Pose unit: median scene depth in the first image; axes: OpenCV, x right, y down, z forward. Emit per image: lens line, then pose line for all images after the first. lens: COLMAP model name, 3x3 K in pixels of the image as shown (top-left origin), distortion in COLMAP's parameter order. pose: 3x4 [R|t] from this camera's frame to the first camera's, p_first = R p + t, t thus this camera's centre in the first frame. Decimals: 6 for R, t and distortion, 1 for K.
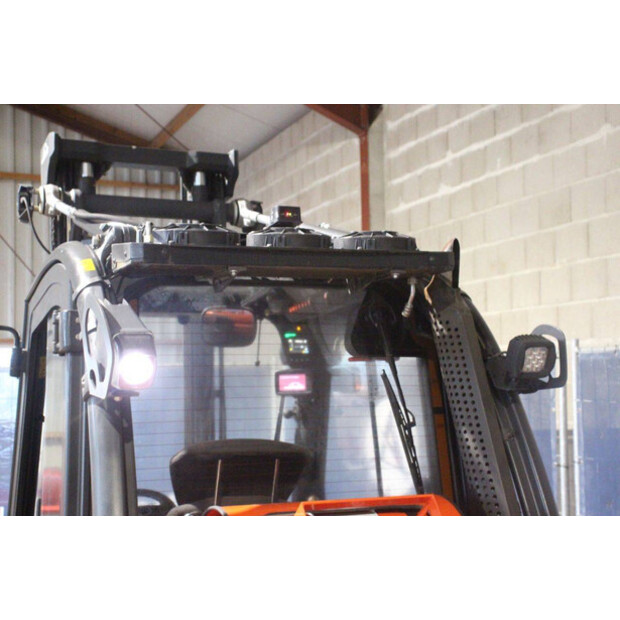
lens RADIAL K [[965.7, 0, 309.5], [0, 965.7, 310.2], [0, 0, 1]] dist [0.125938, 0.000000]
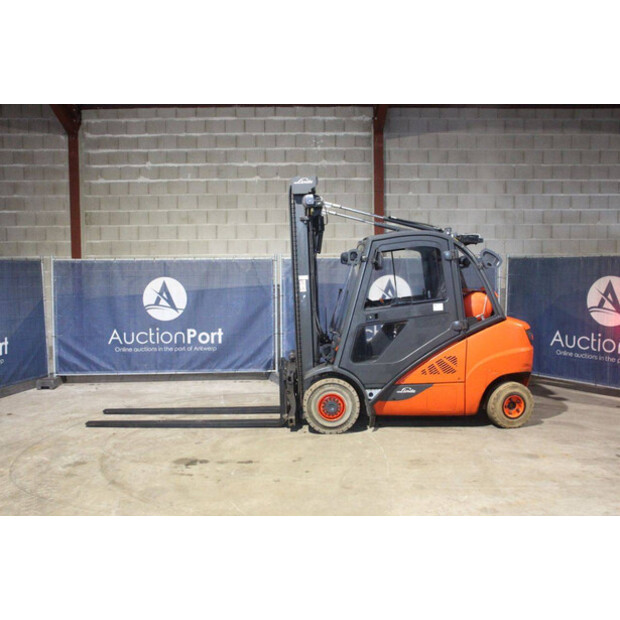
lens RADIAL K [[576.6, 0, 309.7], [0, 576.6, 307.2], [0, 0, 1]] dist [-0.086658, 0.000000]
pose [[0.361740, -0.051522, 0.930854, -1.170427], [-0.064446, 0.994701, 0.080100, 0.039036], [-0.930049, -0.088965, 0.356503, 0.257835]]
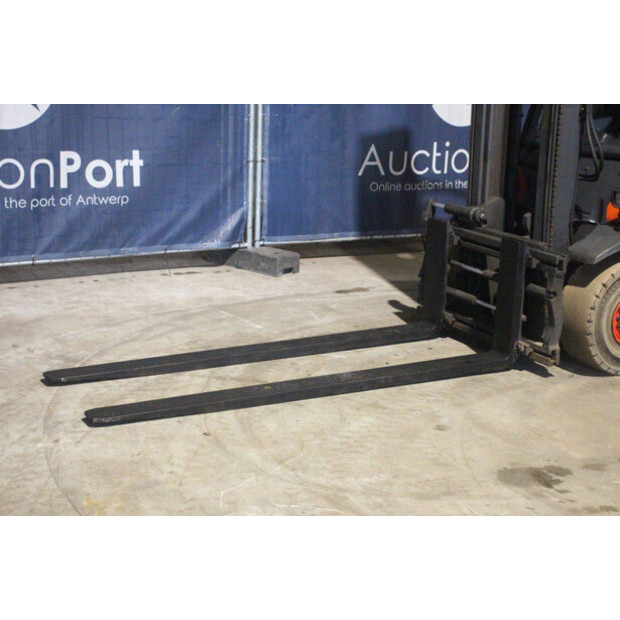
lens RADIAL K [[1090.2, 0, 319.1], [0, 1090.2, 307.6], [0, 0, 1]] dist [0.213883, 0.000000]
pose [[-0.130739, -0.236491, 0.962798, -1.081261], [-0.111043, 0.968515, 0.222817, 0.107008], [-0.985179, -0.077781, -0.152883, 0.991643]]
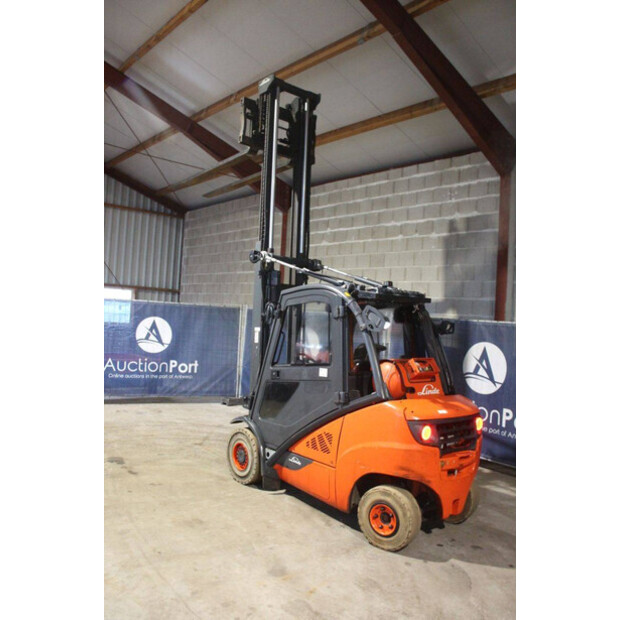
lens RADIAL K [[530.5, 0, 311.2], [0, 530.5, 311.5], [0, 0, 1]] dist [-0.114094, 0.055288]
pose [[0.945778, 0.073081, 0.316485, -0.399013], [-0.096030, 0.993716, 0.057512, -0.033822], [-0.310293, -0.084785, 0.946852, -0.359054]]
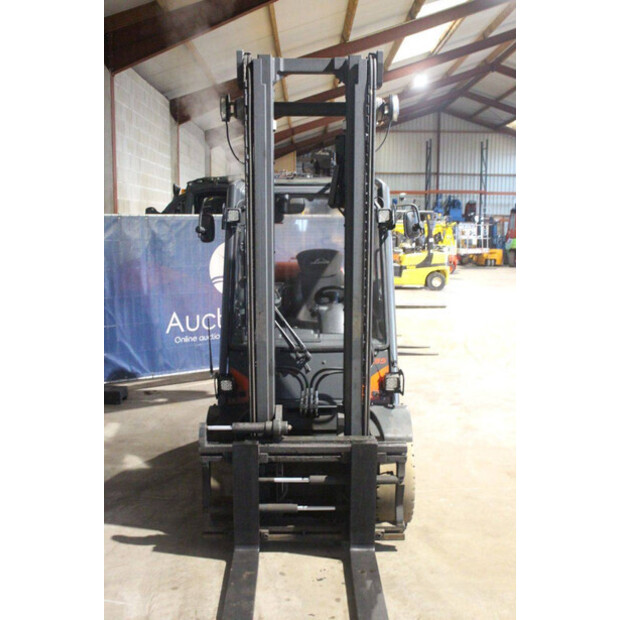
lens RADIAL K [[659.0, 0, 306.6], [0, 659.0, 312.9], [0, 0, 1]] dist [-0.024284, 0.000000]
pose [[-0.925946, -0.038073, 0.375731, -0.353658], [-0.015317, 0.997873, 0.063368, 0.086060], [-0.377345, 0.052920, -0.924560, 1.259794]]
